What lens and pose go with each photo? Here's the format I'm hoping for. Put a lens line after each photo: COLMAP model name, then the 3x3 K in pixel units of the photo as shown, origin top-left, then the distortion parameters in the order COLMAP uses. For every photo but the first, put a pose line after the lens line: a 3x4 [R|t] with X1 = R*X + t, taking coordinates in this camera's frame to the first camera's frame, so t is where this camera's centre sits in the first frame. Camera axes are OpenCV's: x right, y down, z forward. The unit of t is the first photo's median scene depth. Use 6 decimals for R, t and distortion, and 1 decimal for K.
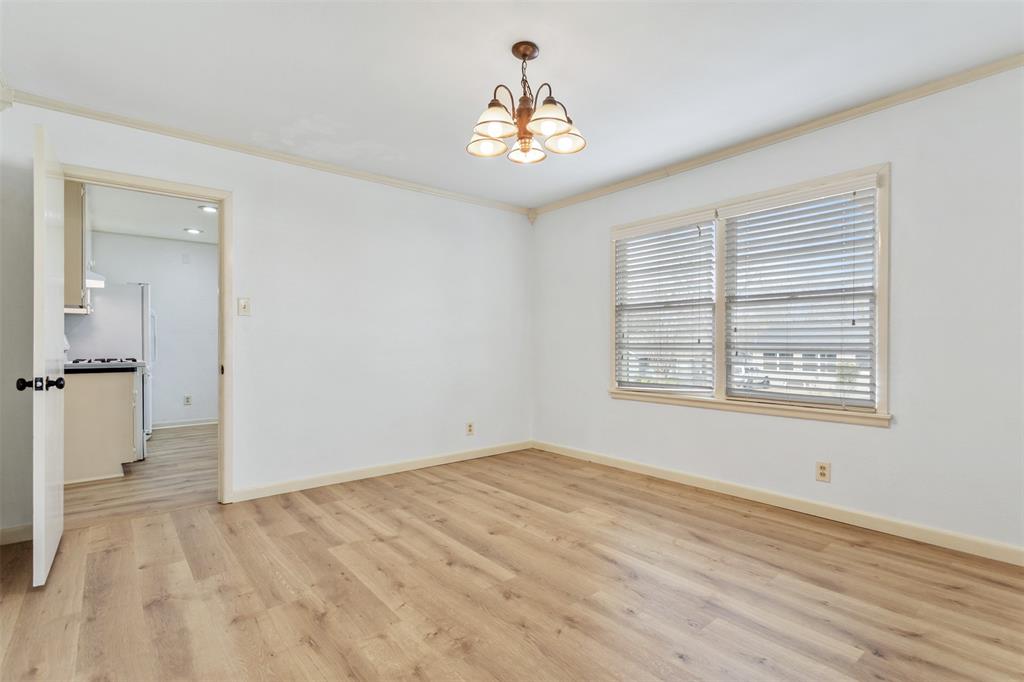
lens RADIAL K [[494.5, 0, 514.7], [0, 494.5, 337.4], [0, 0, 1]] dist [0.003838, 0.001228]
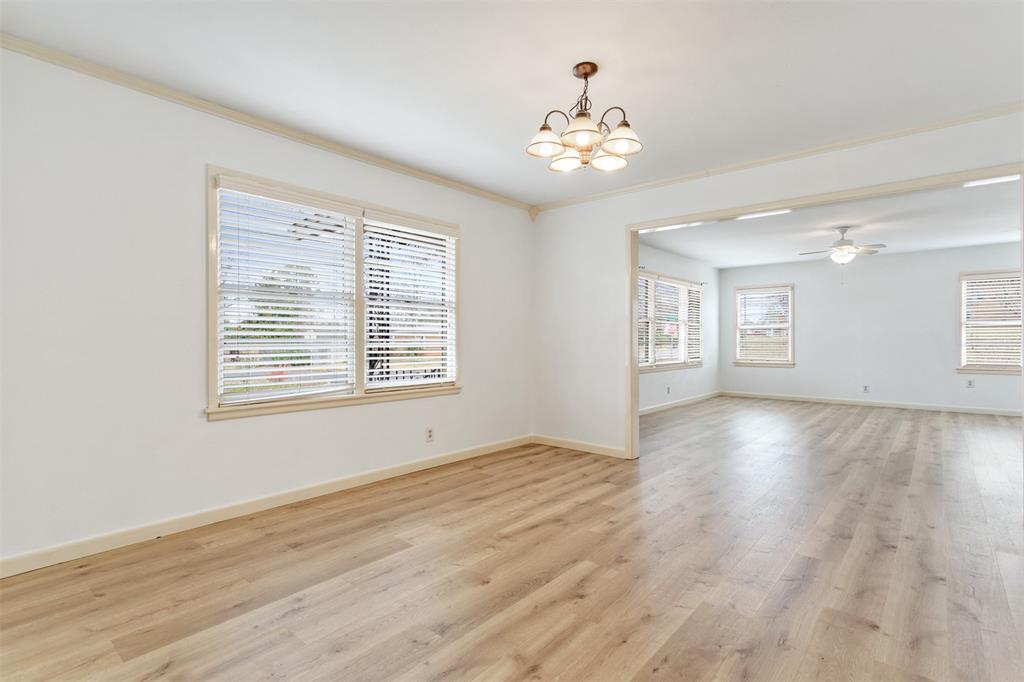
lens RADIAL K [[494.5, 0, 519.0], [0, 494.5, 342.9], [0, 0, 1]] dist [0.003838, 0.001228]
pose [[-0.181684, -0.005355, 0.983342, -0.877705], [-0.014537, 0.999891, 0.002759, 0.012733], [-0.983249, -0.013794, -0.181742, 1.161879]]
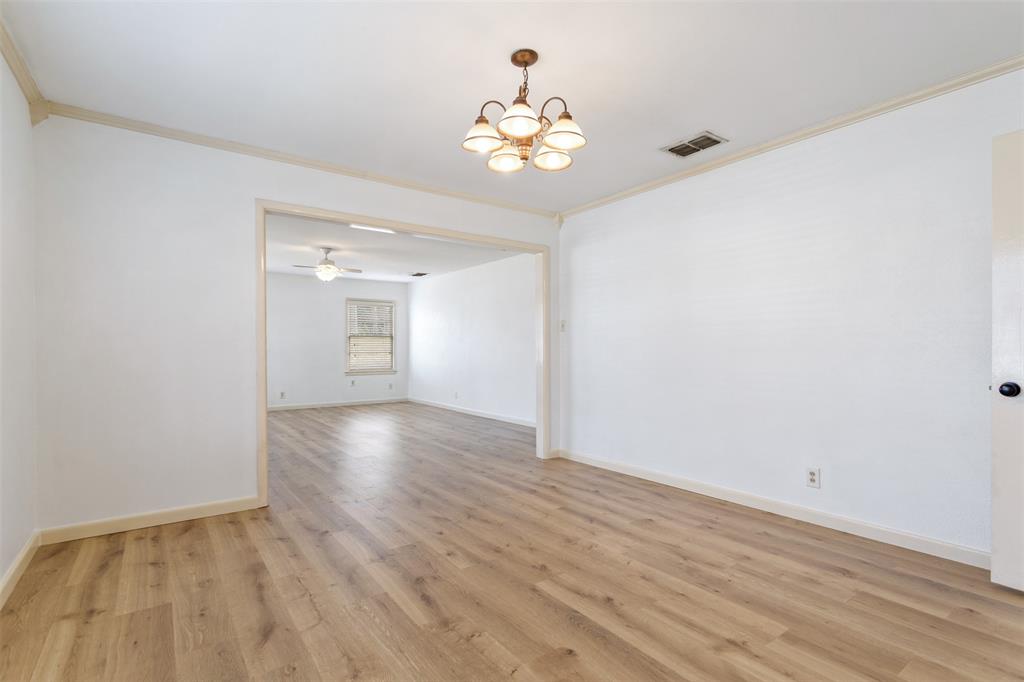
lens RADIAL K [[494.5, 0, 519.8], [0, 494.5, 345.8], [0, 0, 1]] dist [0.003838, 0.001228]
pose [[-0.998692, 0.004289, 0.050958, -0.016618], [0.003200, 0.999765, -0.021443, 0.021258], [-0.051038, -0.021251, -0.998471, 1.738644]]
